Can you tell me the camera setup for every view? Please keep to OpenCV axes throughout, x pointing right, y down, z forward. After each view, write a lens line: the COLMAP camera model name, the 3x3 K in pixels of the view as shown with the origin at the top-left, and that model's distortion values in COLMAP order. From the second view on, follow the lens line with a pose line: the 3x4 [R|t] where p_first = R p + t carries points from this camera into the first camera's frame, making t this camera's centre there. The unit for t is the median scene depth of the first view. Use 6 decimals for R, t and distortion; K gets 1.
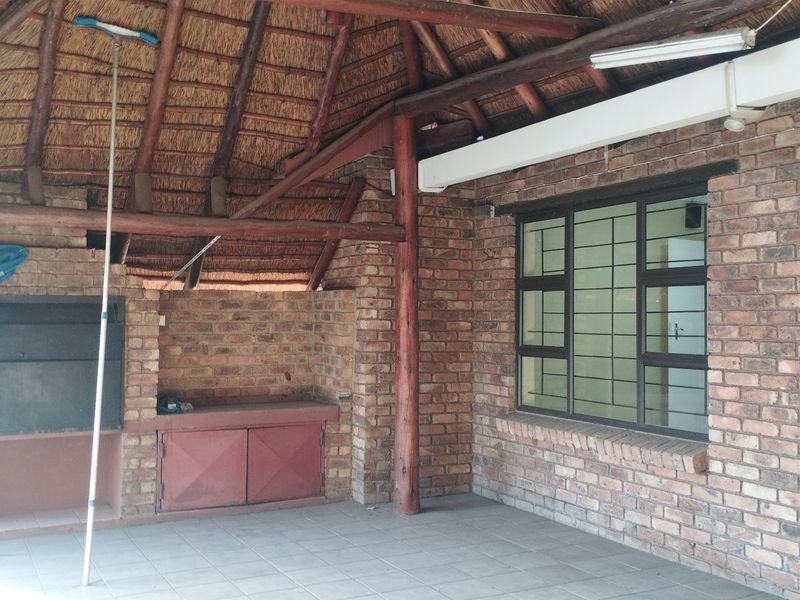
lens RADIAL K [[870.0, 0, 400.0], [0, 870.0, 300.0], [0, 0, 1]] dist [0.103282, -0.124522]
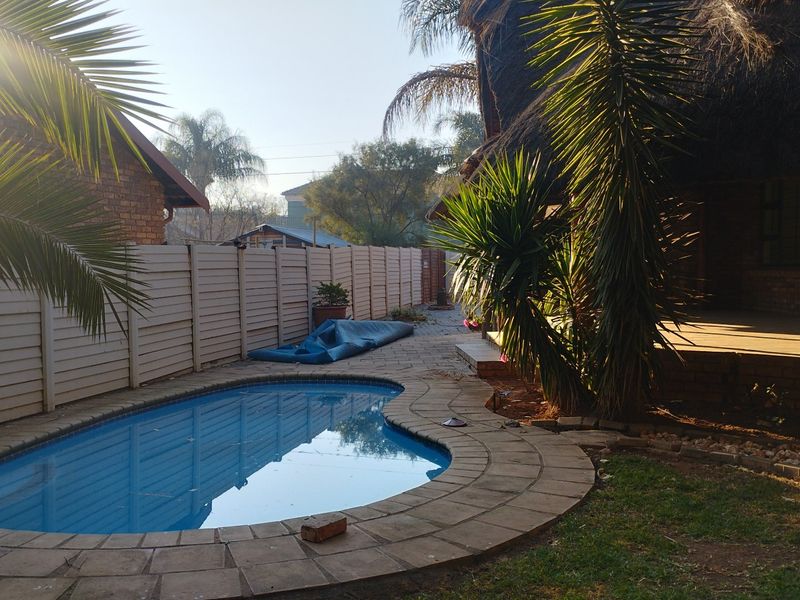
lens RADIAL K [[867.6, 0, 399.1], [0, 867.6, 297.4], [0, 0, 1]] dist [0.105919, -0.131786]
pose [[0.908244, 0.006295, -0.418394, 0.252859], [0.018322, 0.998329, 0.054795, 0.073735], [0.418040, -0.057434, 0.906611, -1.435519]]
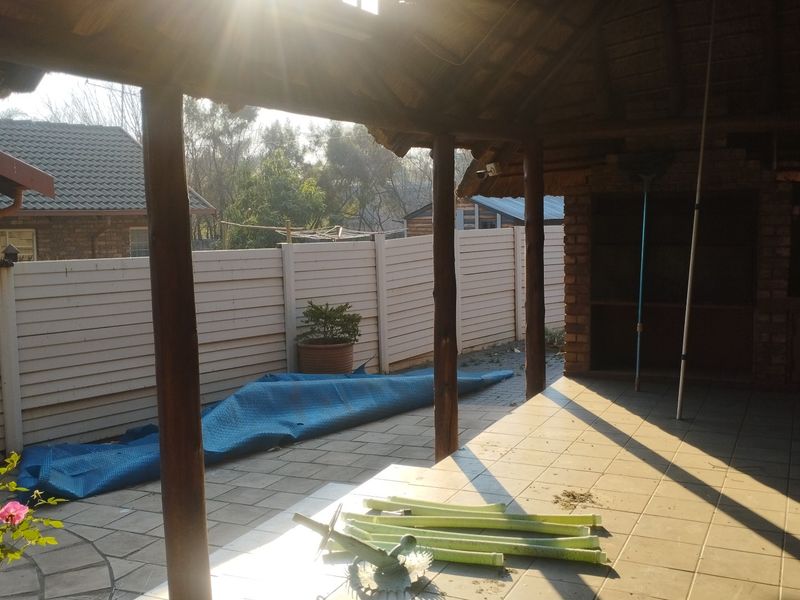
lens RADIAL K [[867.6, 0, 399.1], [0, 867.6, 297.4], [0, 0, 1]] dist [0.105919, -0.131786]
pose [[0.606525, 0.062527, -0.792602, 0.302643], [0.030852, 0.994301, 0.102047, 0.004708], [0.794466, -0.086348, 0.601139, -0.050654]]
